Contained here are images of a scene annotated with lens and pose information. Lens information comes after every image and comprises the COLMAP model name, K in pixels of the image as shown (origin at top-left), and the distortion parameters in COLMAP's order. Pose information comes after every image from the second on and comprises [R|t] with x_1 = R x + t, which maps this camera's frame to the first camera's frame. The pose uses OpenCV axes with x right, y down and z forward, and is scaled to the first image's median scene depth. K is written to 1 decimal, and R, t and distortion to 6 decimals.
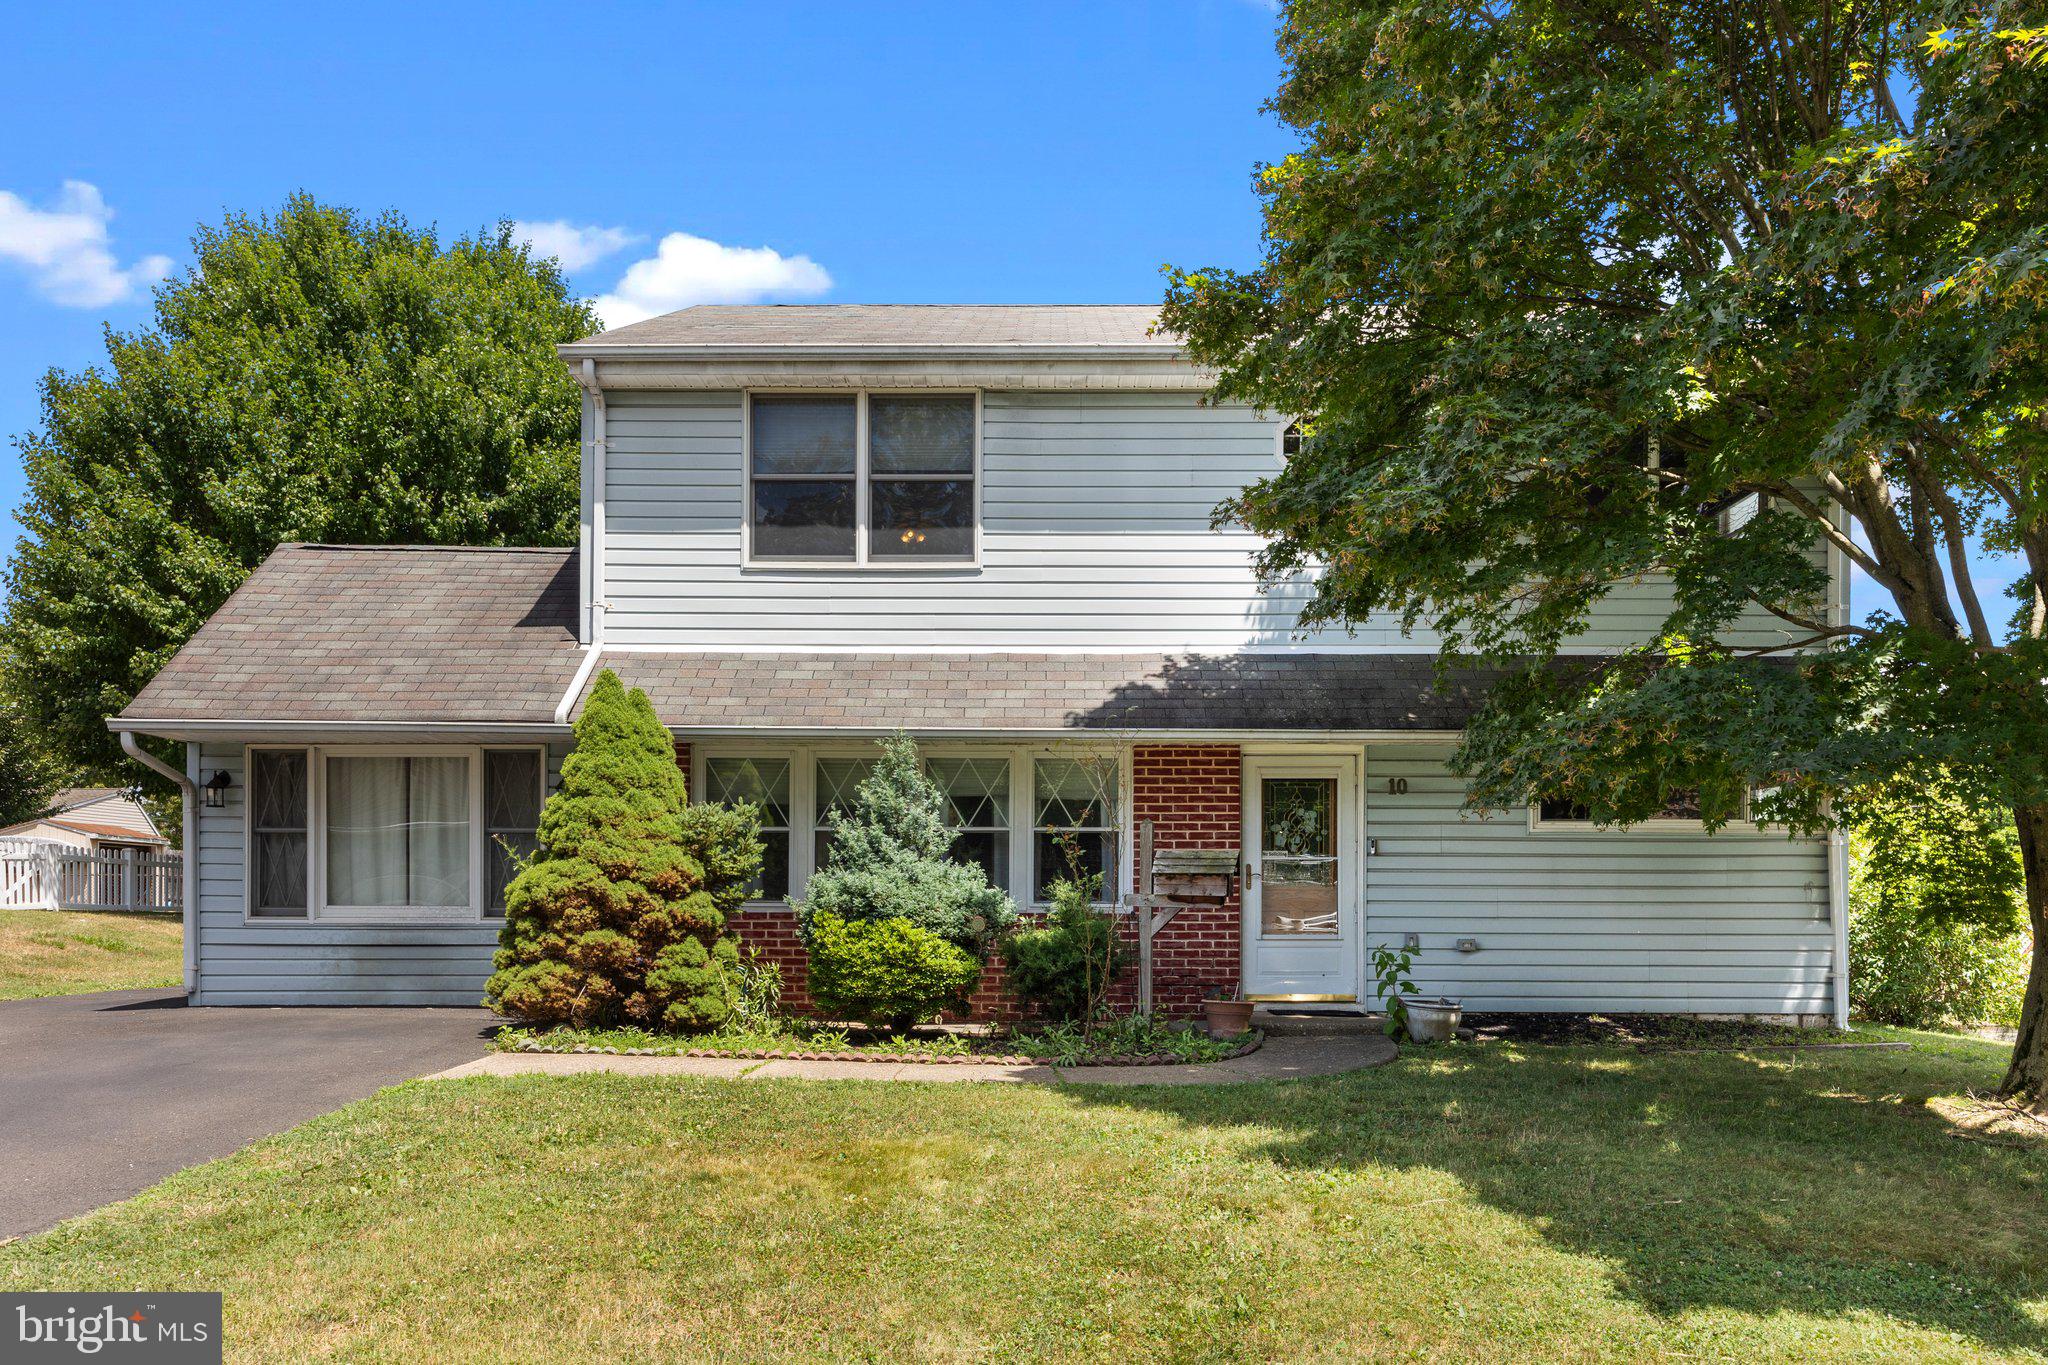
lens RADIAL K [[1472.6, 0, 1015.7], [0, 1472.6, 972.1], [0, 0, 1]] dist [-0.004845, 0.009275]
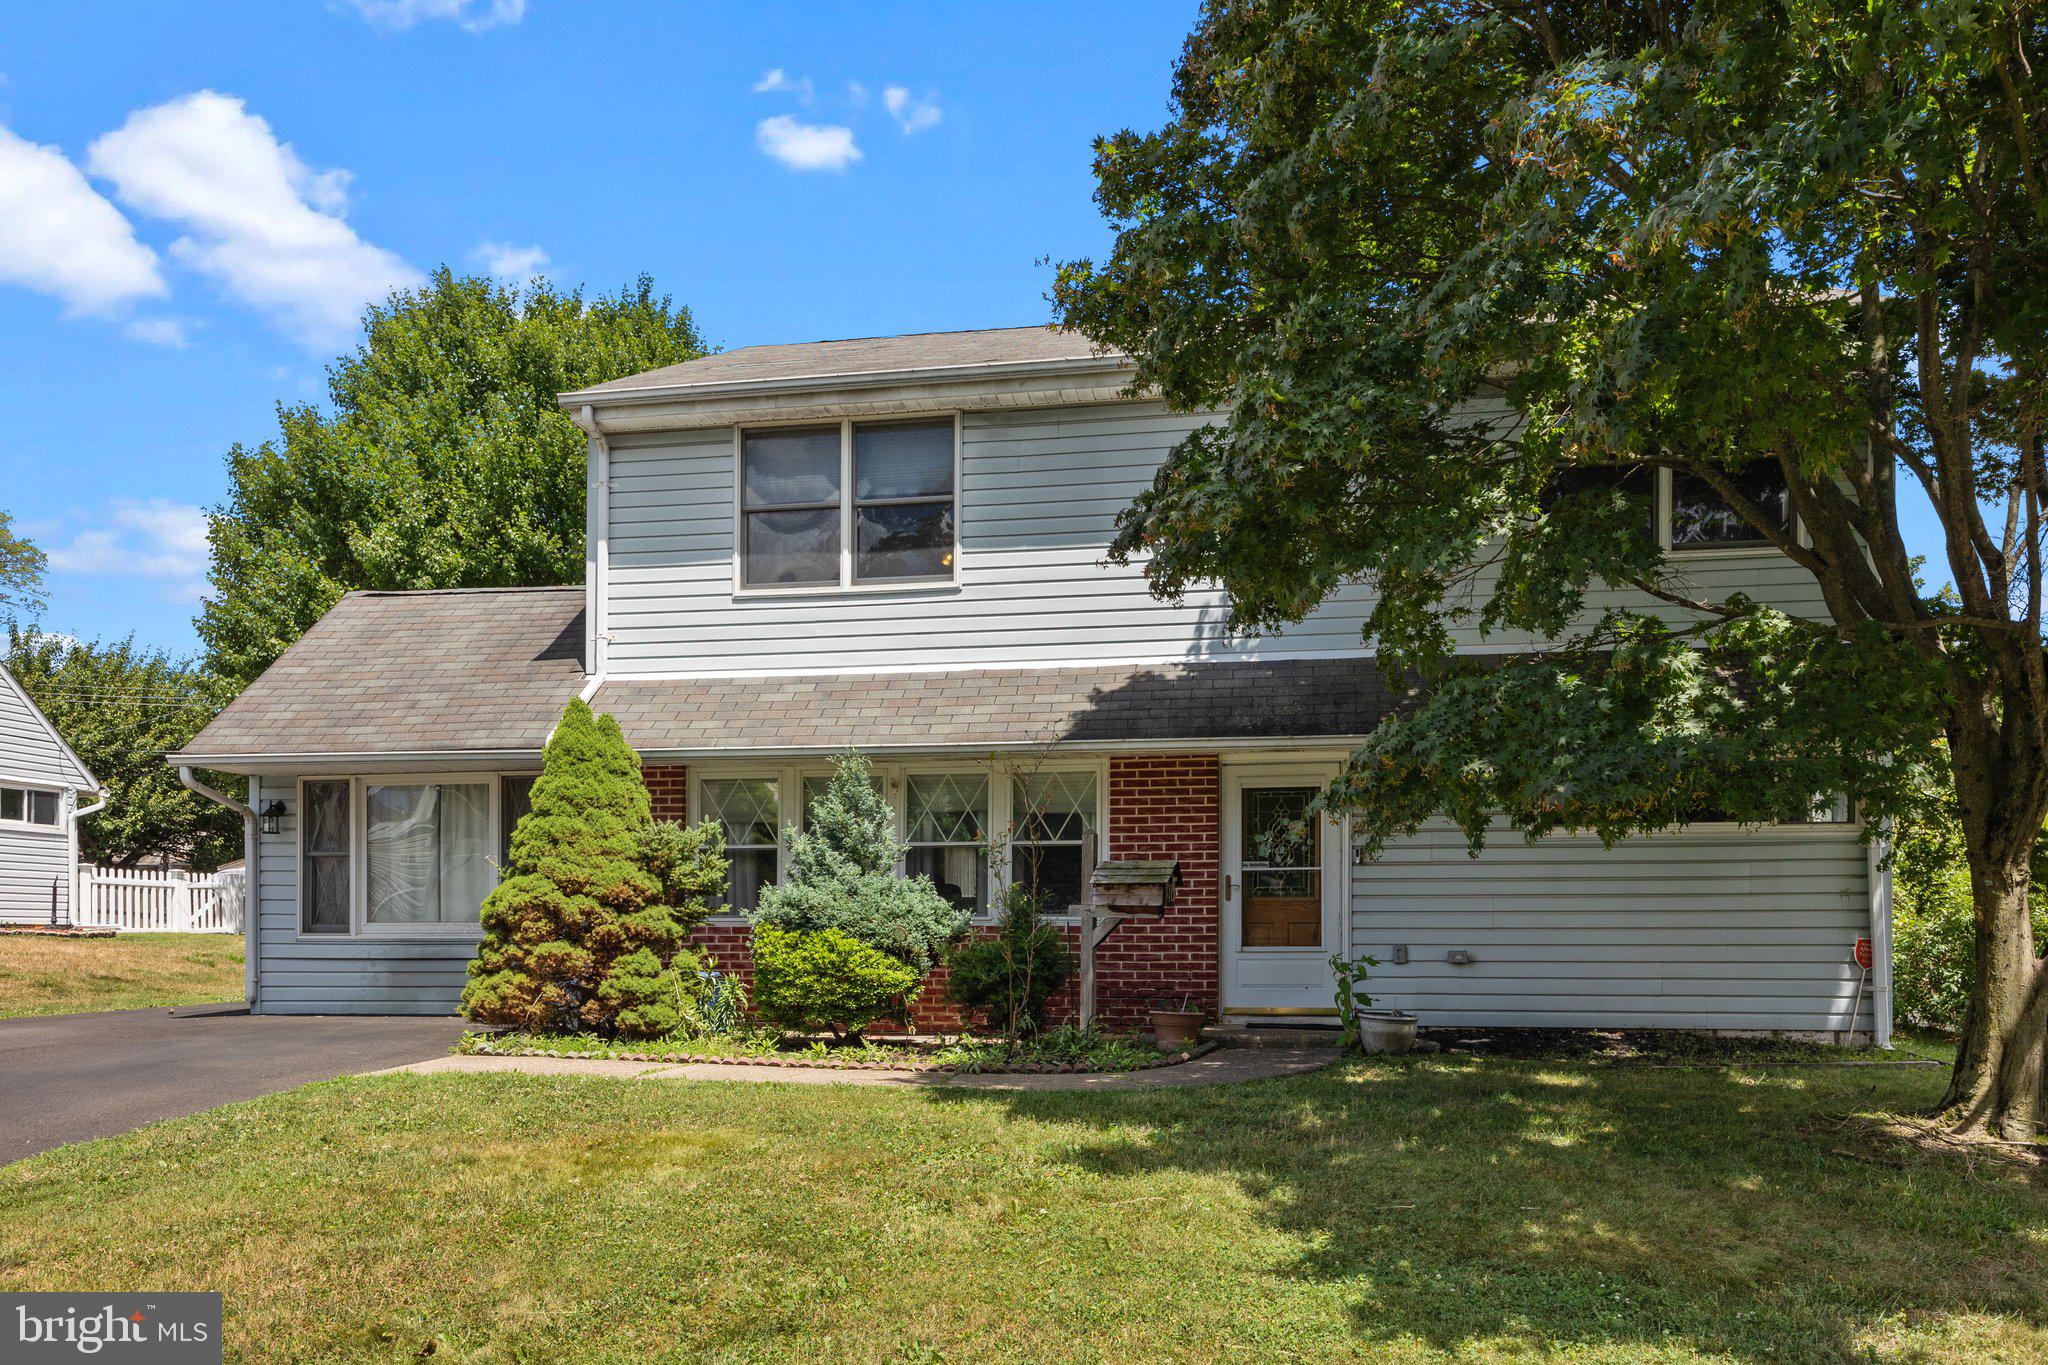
lens RADIAL K [[1475.7, 0, 966.9], [0, 1475.7, 992.5], [0, 0, 1]] dist [0.003183, -0.002727]
pose [[0.986302, 0.001935, -0.164941, 0.153665], [-0.002518, 0.999991, -0.003325, 0.009140], [0.164933, 0.003695, 0.986298, -0.003018]]
